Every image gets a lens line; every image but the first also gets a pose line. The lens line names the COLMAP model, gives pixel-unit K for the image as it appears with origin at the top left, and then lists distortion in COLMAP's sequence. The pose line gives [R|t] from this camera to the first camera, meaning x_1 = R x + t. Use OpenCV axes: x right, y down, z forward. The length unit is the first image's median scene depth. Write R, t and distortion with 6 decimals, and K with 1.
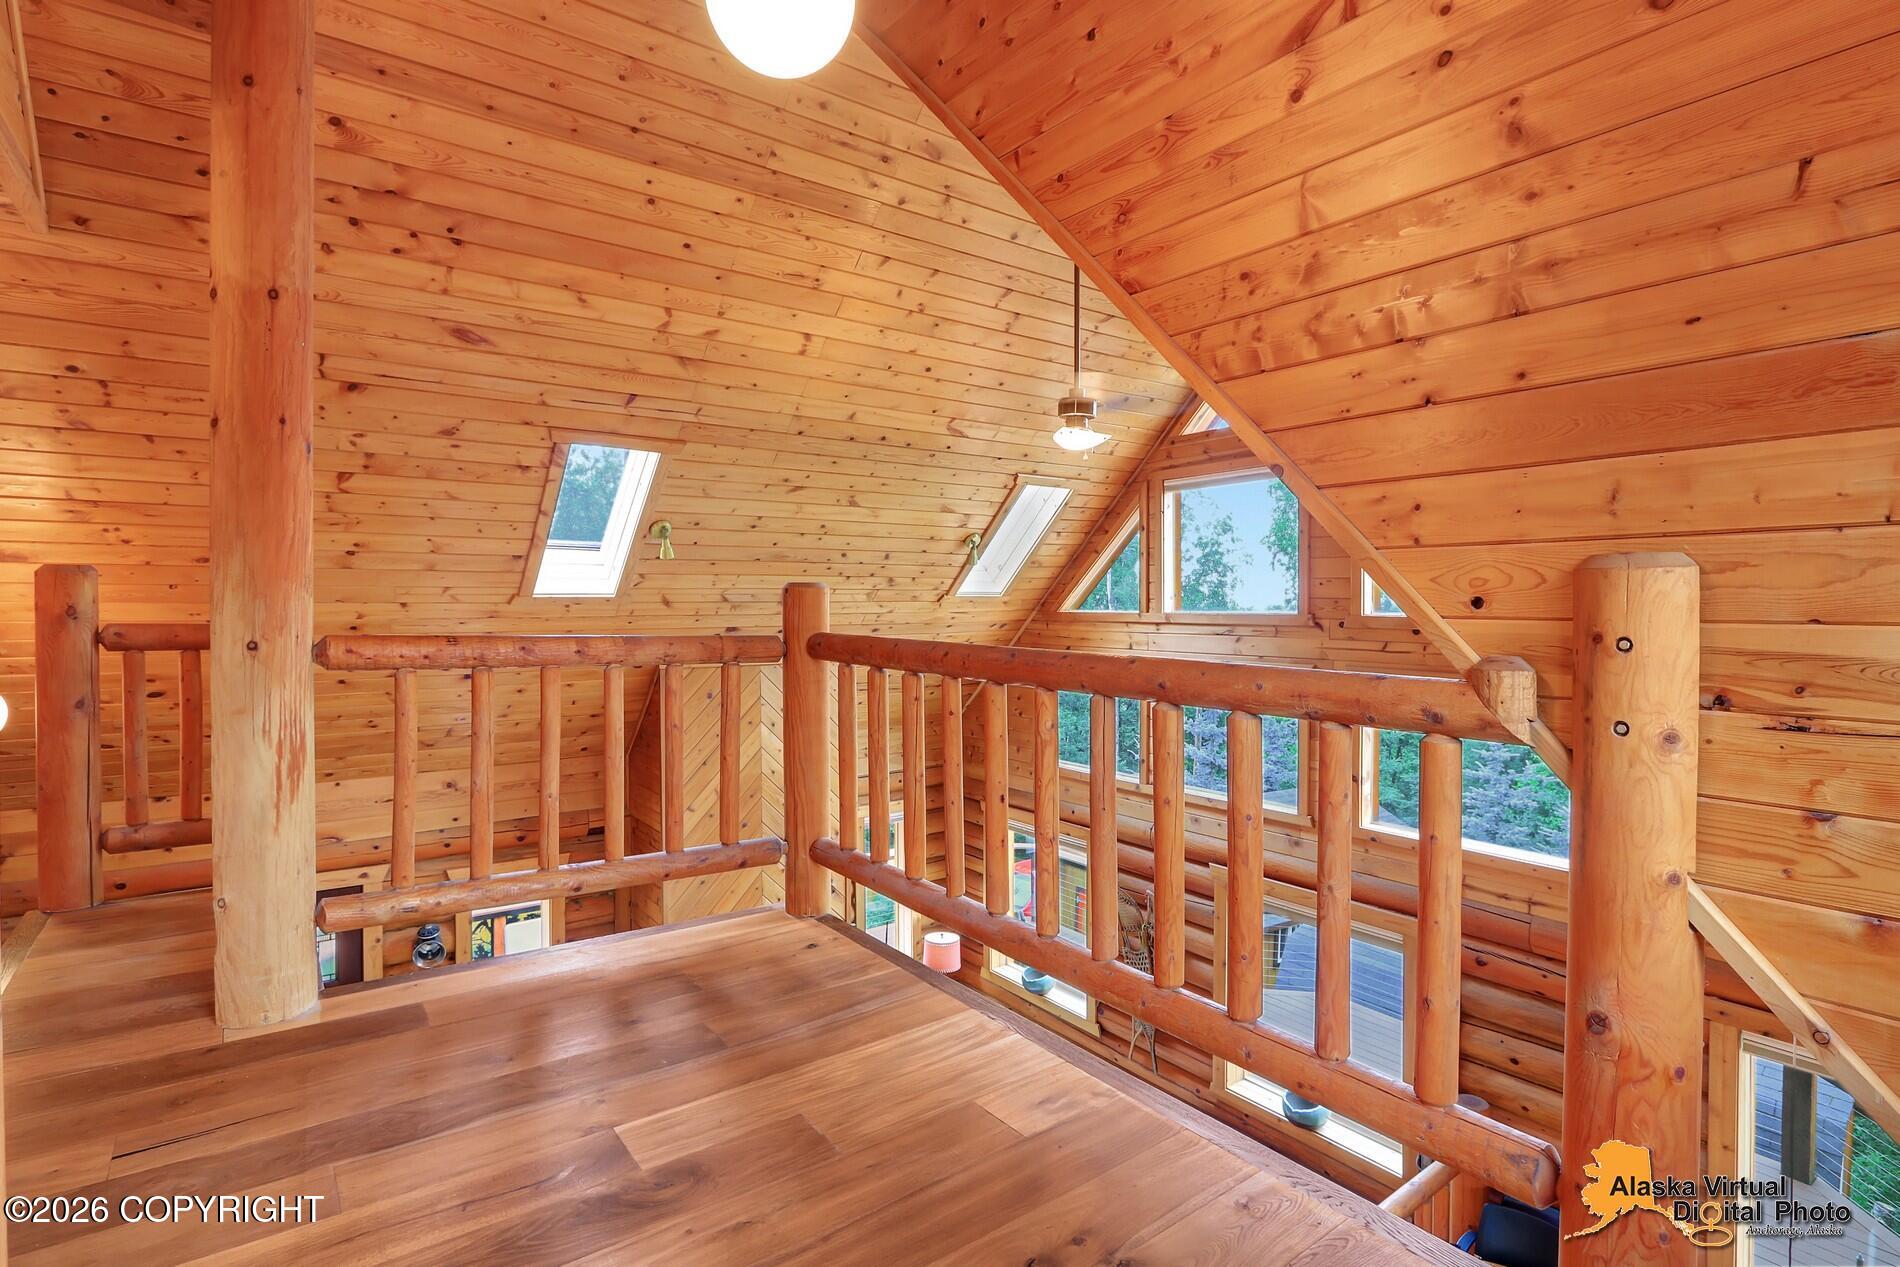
lens RADIAL K [[938.6, 0, 946.5], [0, 938.6, 611.0], [0, 0, 1]] dist [-0.017005, 0.001549]
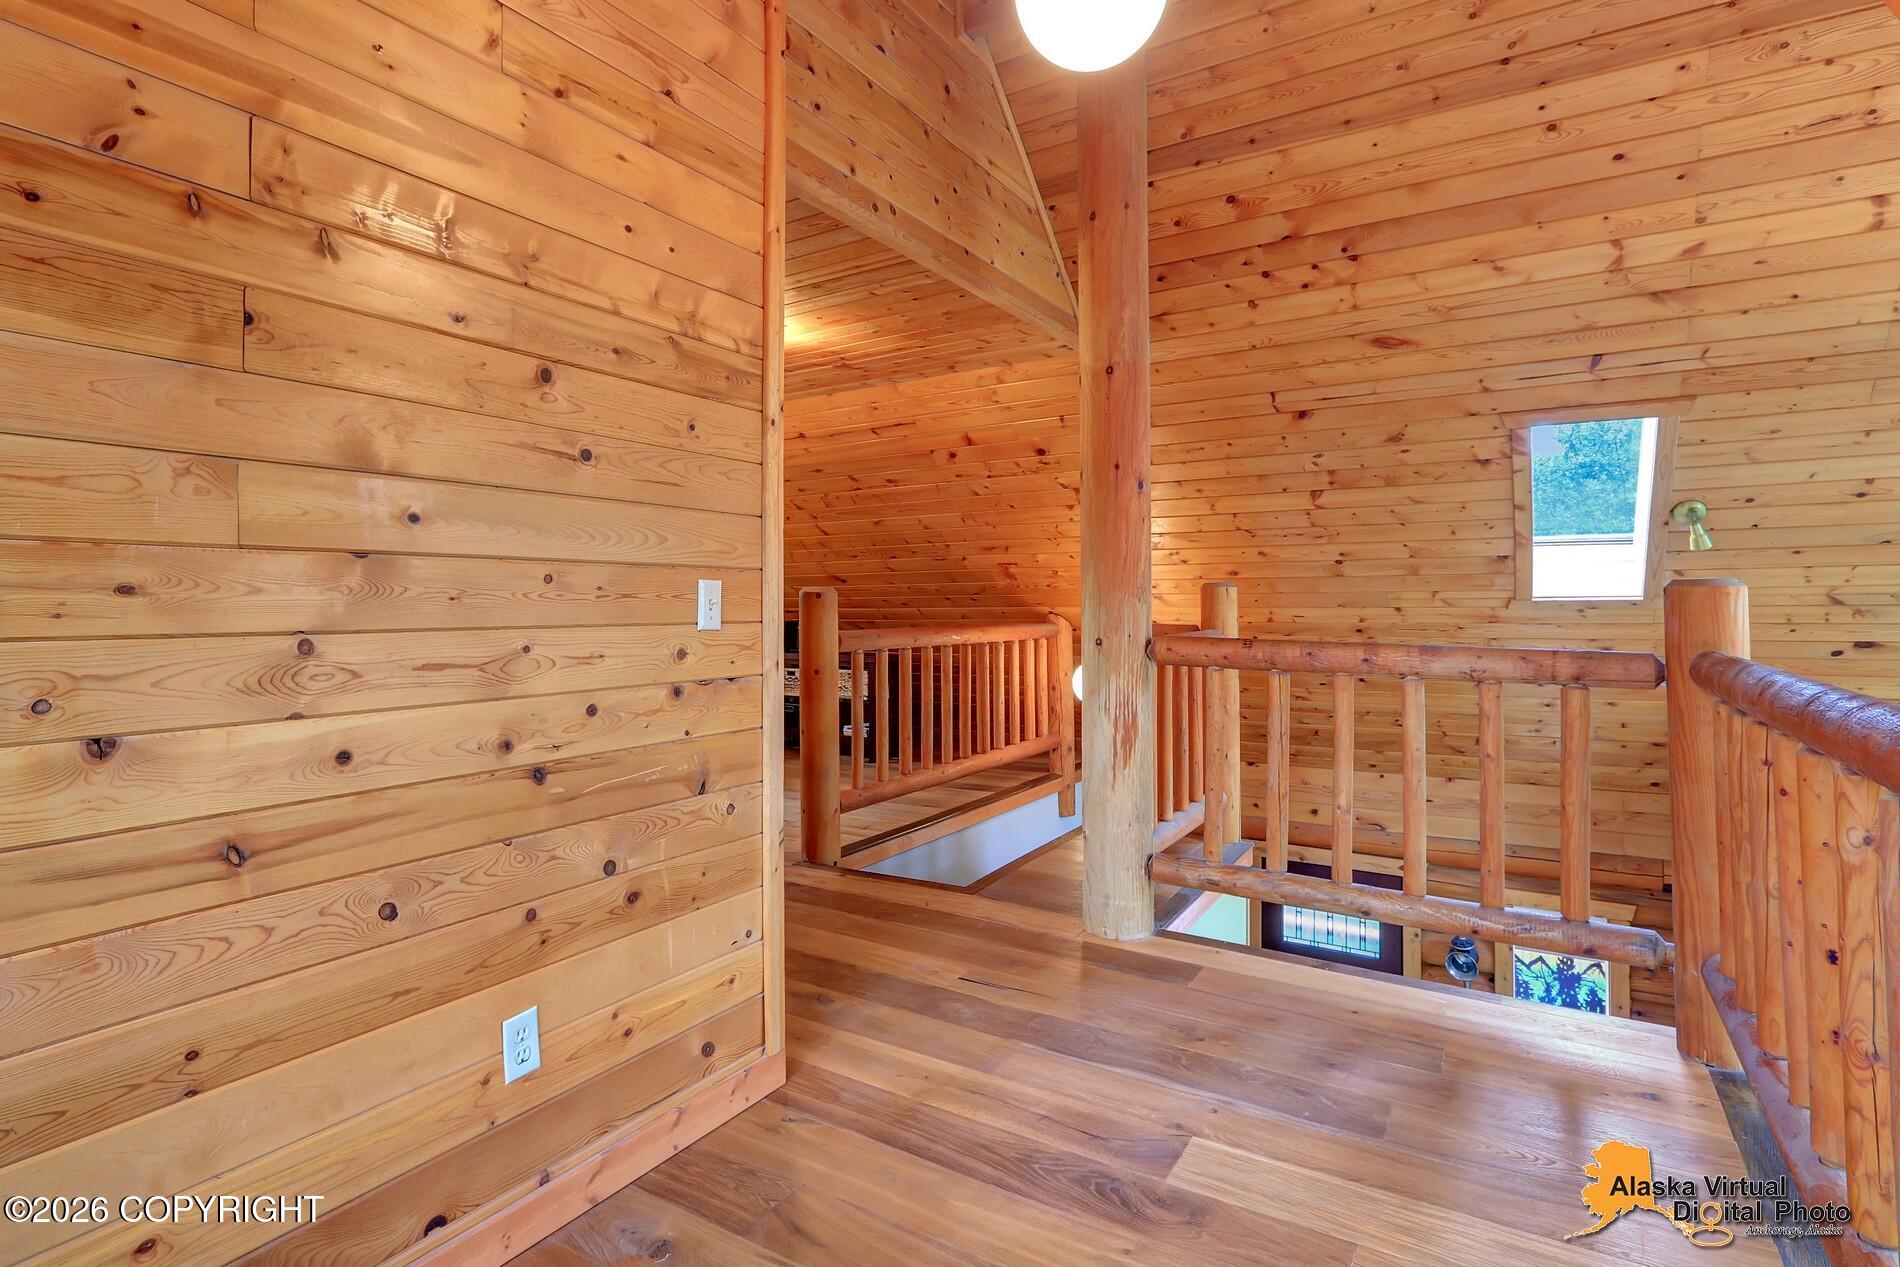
lens RADIAL K [[940.2, 0, 943.8], [0, 940.2, 585.1], [0, 0, 1]] dist [-0.015561, 0.001846]
pose [[0.366684, -0.022733, -0.930068, 0.216095], [-0.005677, 0.999628, -0.026671, -0.003048], [0.930328, 0.015060, 0.366419, 0.166480]]
